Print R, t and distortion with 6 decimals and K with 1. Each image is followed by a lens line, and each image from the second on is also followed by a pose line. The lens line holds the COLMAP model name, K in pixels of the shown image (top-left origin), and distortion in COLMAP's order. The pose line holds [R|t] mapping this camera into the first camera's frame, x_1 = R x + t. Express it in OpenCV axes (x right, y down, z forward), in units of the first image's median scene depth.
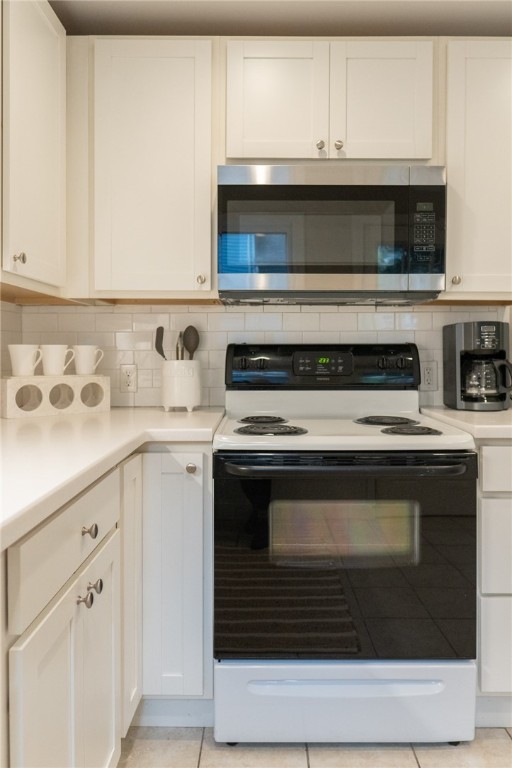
lens RADIAL K [[543.2, 0, 255.8], [0, 543.2, 359.9], [0, 0, 1]] dist [-0.003148, -0.000796]
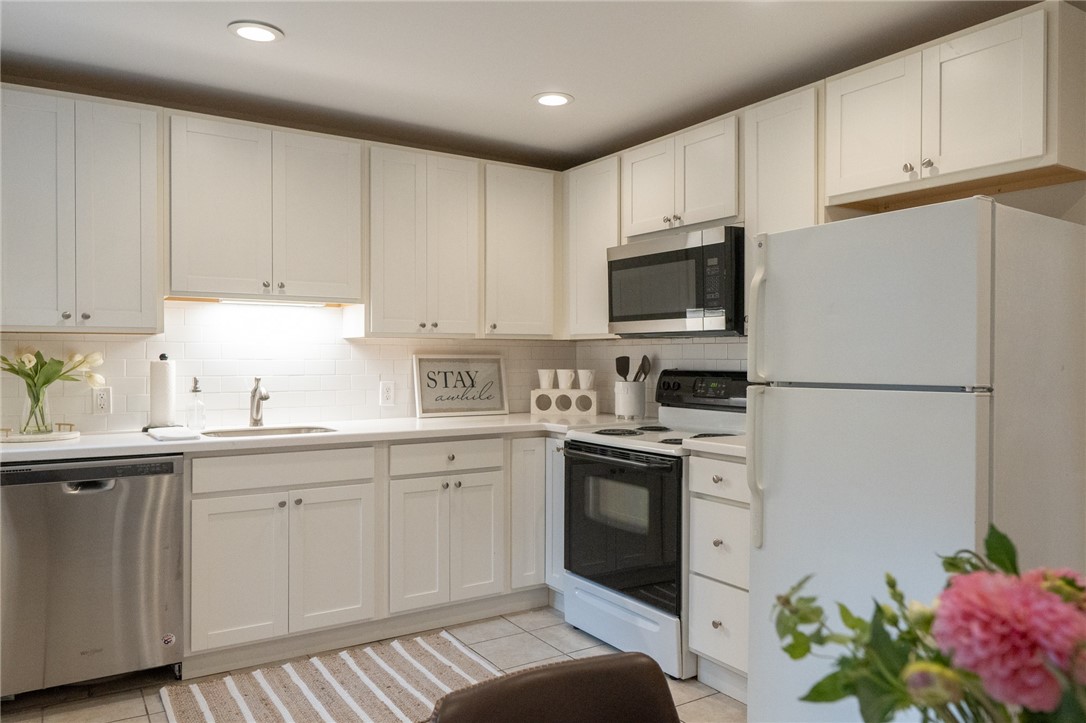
lens RADIAL K [[768.1, 0, 543.0], [0, 768.1, 361.5], [0, 0, 1]] dist [-0.003148, -0.000796]
pose [[0.543883, 0.006048, -0.839139, 1.493650], [-0.009896, 0.999951, 0.000793, -0.053466], [0.839102, 0.007873, 0.543916, -0.245888]]
